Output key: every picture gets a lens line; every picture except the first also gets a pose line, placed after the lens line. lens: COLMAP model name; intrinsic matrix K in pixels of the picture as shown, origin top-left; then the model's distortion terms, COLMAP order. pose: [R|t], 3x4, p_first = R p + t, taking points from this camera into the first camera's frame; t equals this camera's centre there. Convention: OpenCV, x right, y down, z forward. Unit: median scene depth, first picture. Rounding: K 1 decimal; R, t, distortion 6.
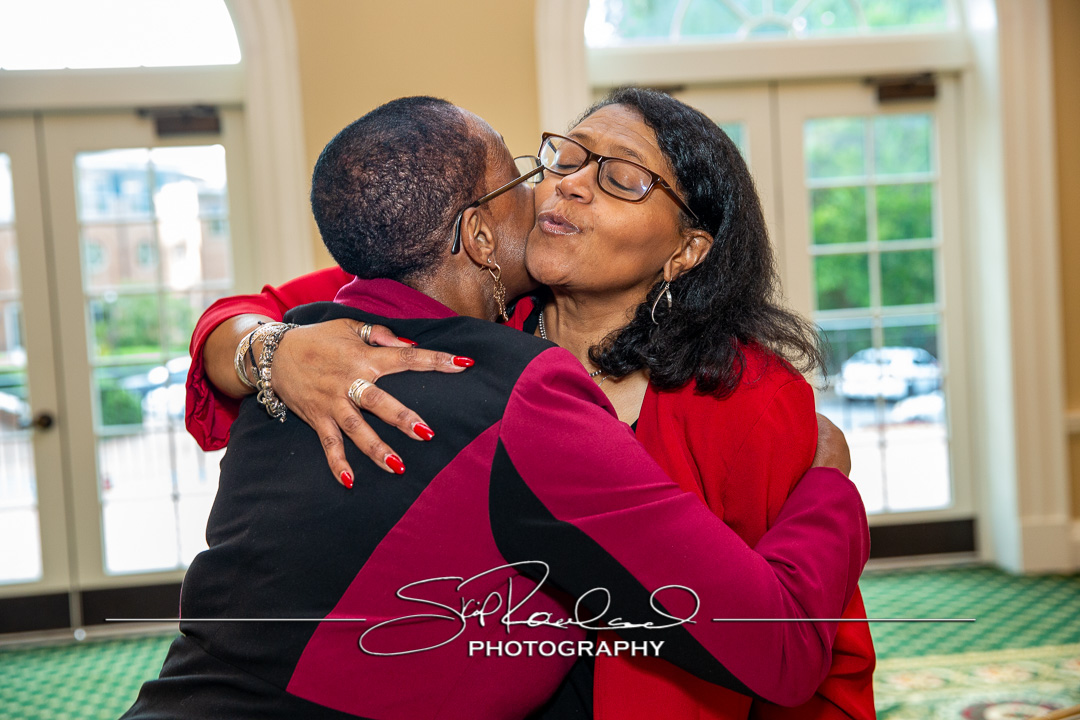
lens RADIAL K [[1406.6, 0, 540.0], [0, 1406.6, 360.0], [0, 0, 1]] dist [0.107173, -0.052801]
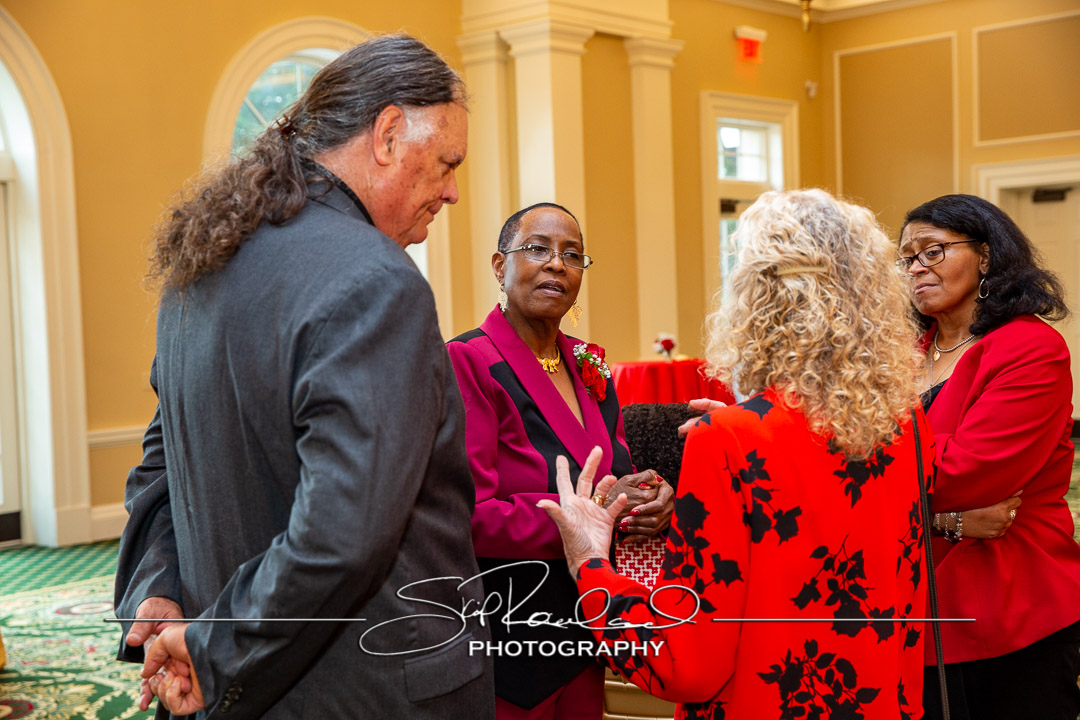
lens RADIAL K [[1406.6, 0, 540.0], [0, 1406.6, 360.0], [0, 0, 1]] dist [0.107173, -0.052801]
pose [[0.743468, 0.005617, 0.668748, -0.251397], [0.027570, 0.998857, -0.039040, 0.035407], [-0.668203, 0.047462, 0.742463, -0.368412]]
